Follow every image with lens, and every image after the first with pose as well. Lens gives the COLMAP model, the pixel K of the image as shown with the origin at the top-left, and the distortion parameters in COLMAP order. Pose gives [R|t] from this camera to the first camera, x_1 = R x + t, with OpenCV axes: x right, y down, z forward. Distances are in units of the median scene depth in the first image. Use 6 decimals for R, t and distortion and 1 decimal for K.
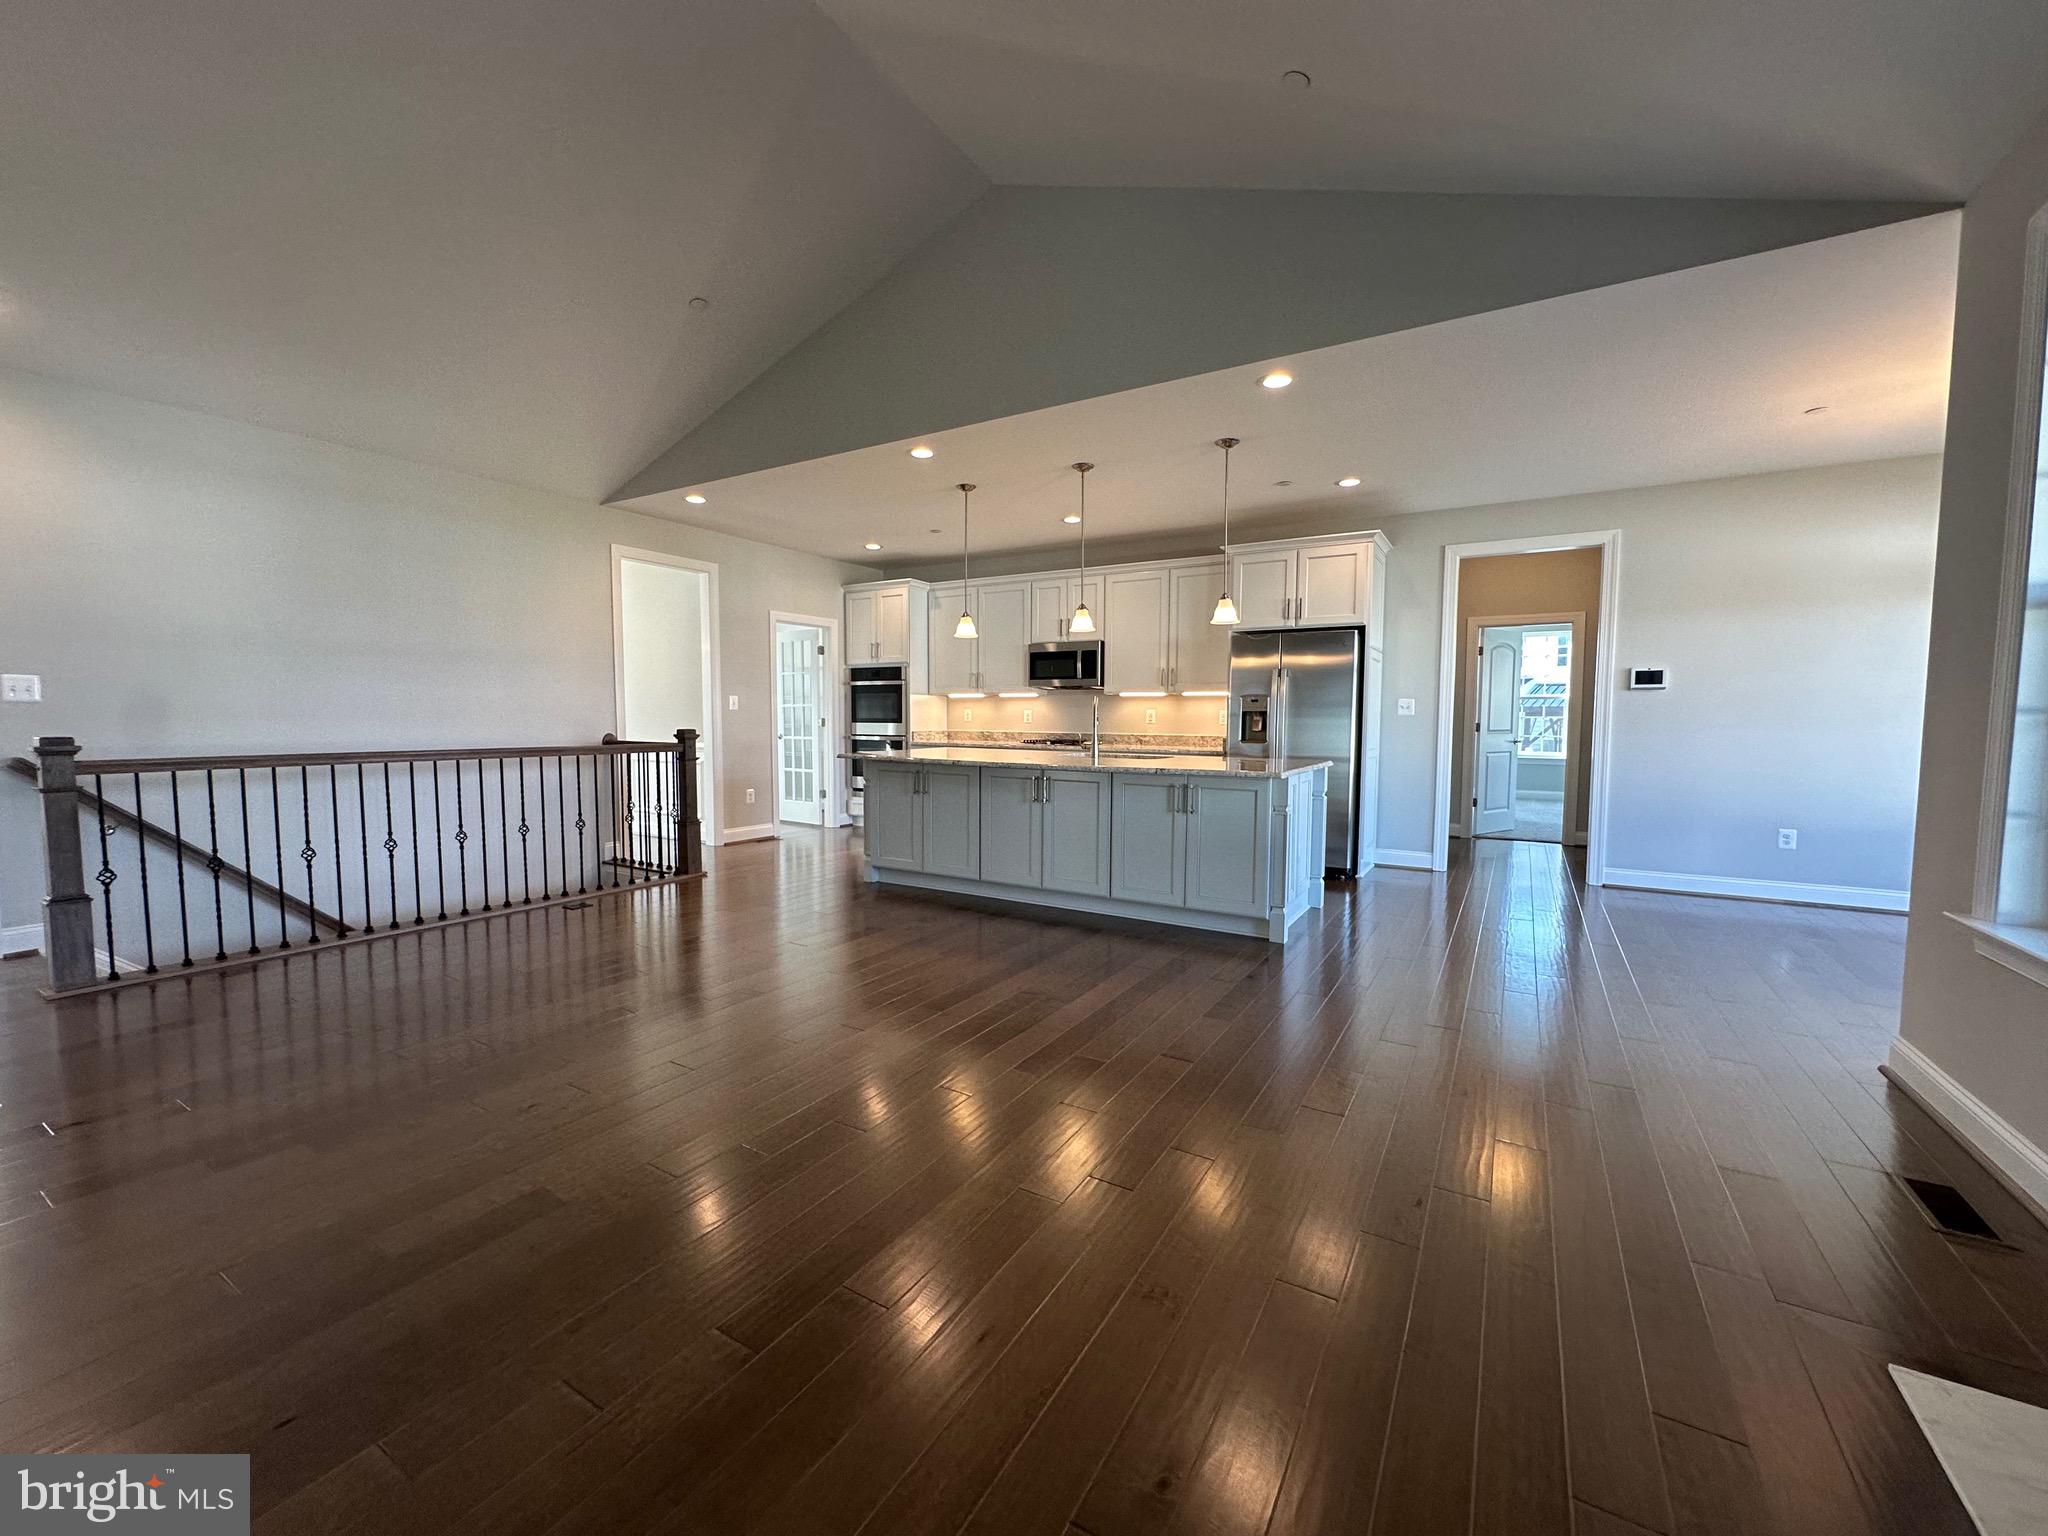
lens RADIAL K [[817.4, 0, 1024.0], [0, 817.4, 768.0], [0, 0, 1]] dist [-0.000404, -0.000181]
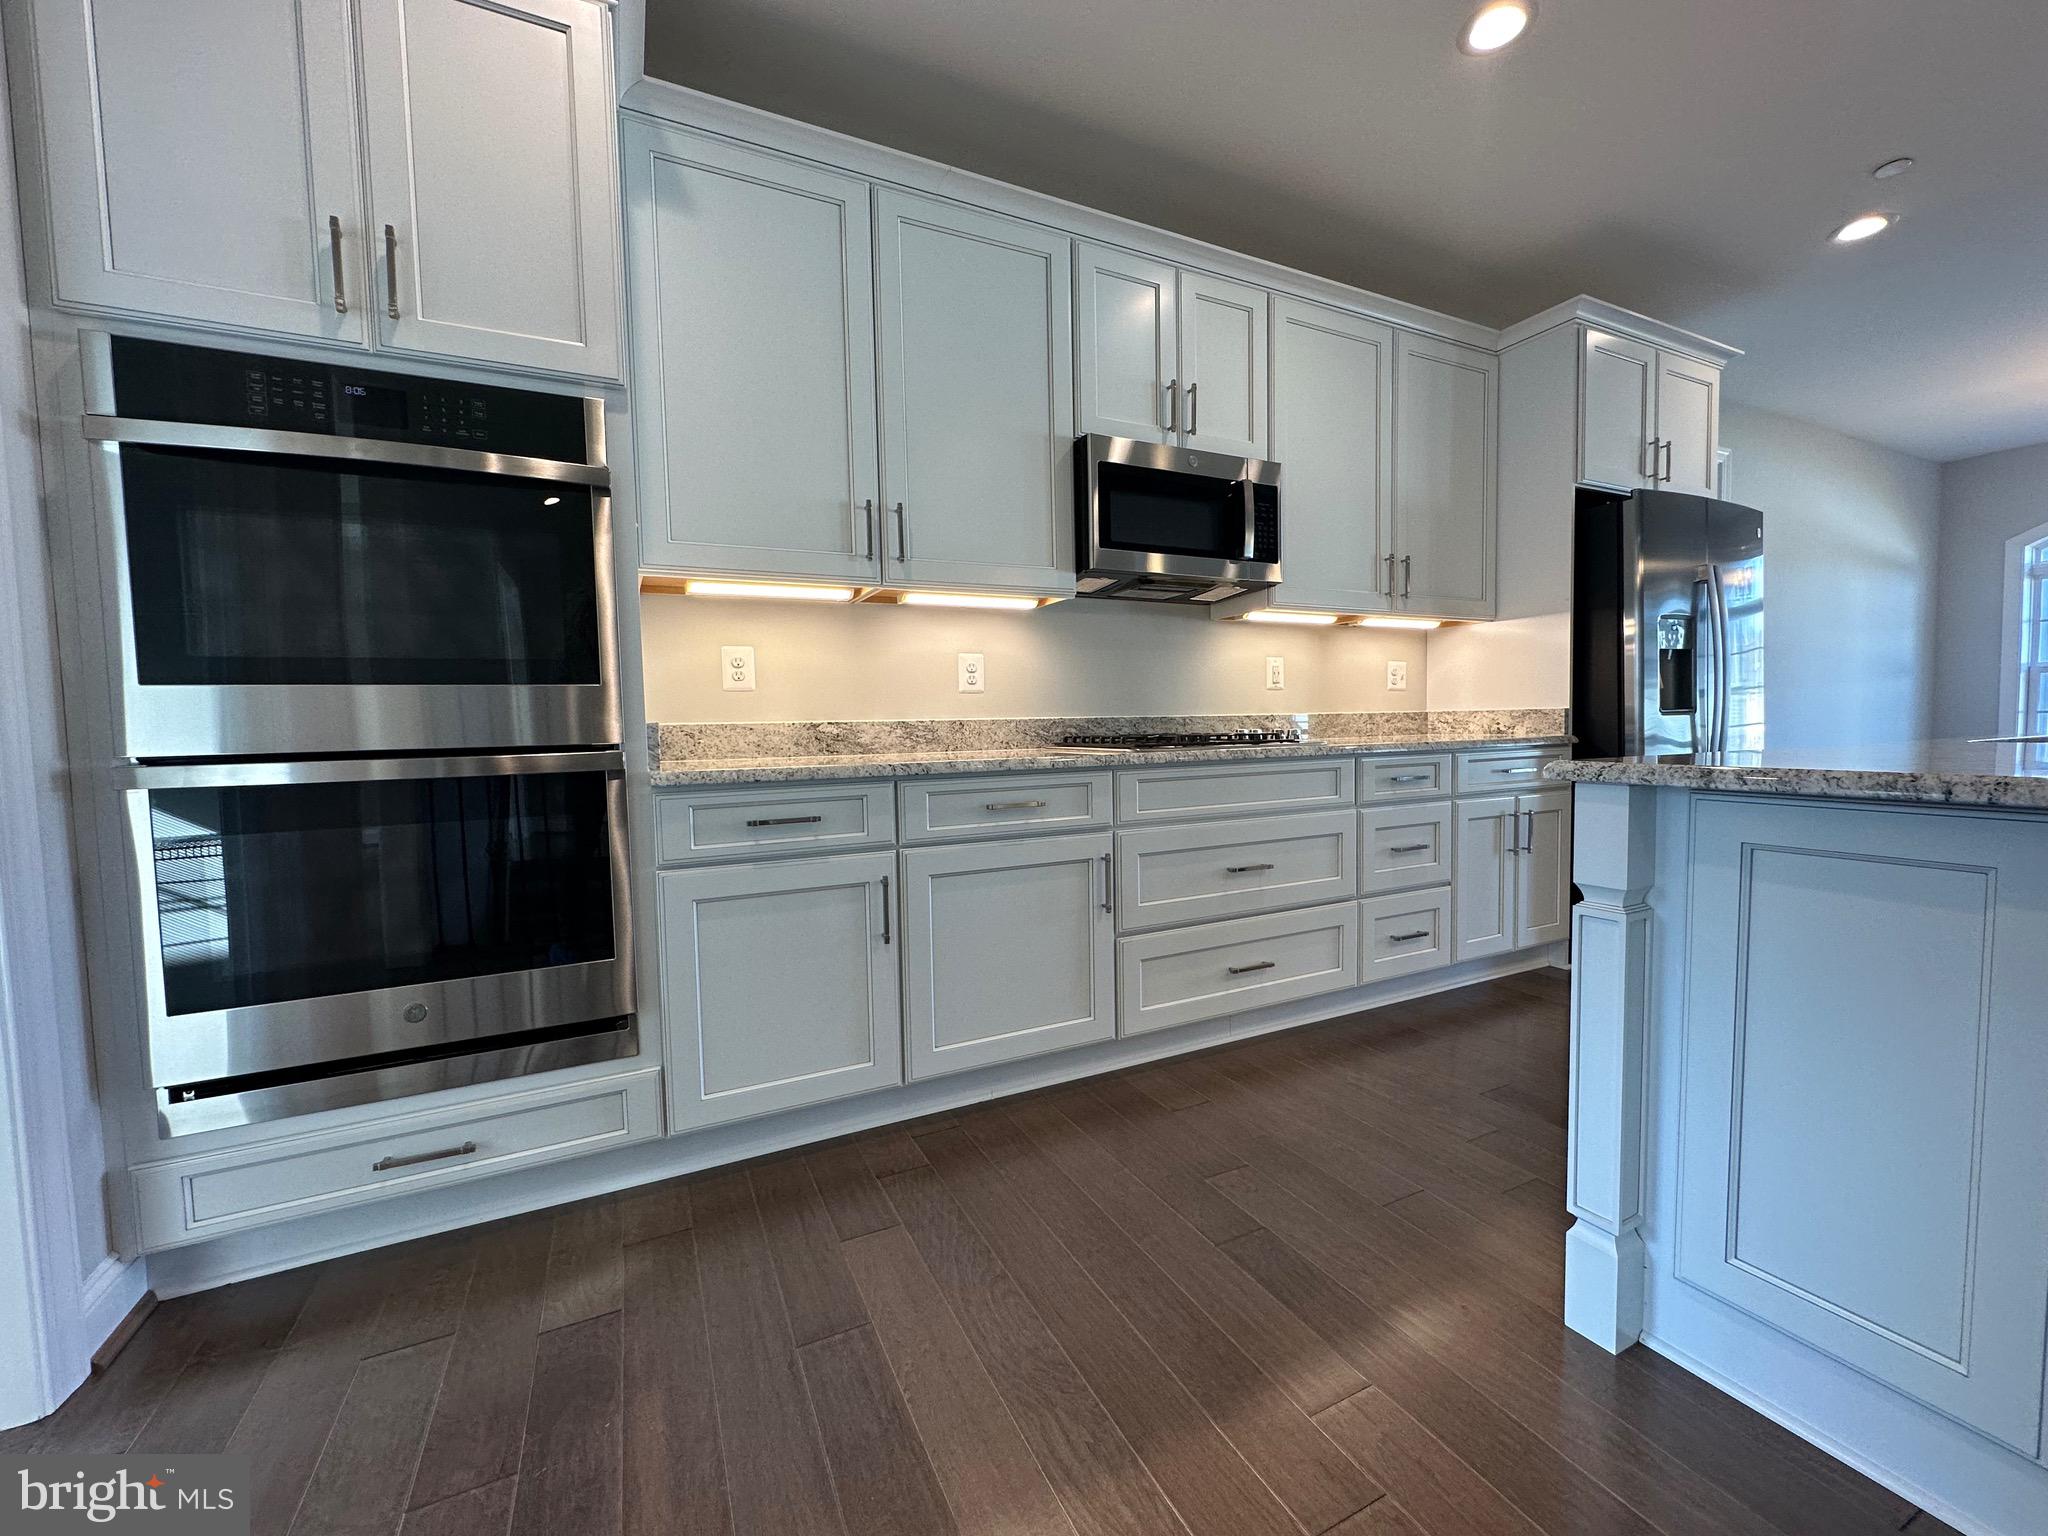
lens RADIAL K [[817.4, 0, 1024.0], [0, 817.4, 768.0], [0, 0, 1]] dist [-0.000404, -0.000181]
pose [[0.533663, -0.061353, 0.843469, -0.271238], [0.081466, 0.996456, 0.020938, -0.030831], [-0.841765, 0.057540, 0.536770, 0.830235]]
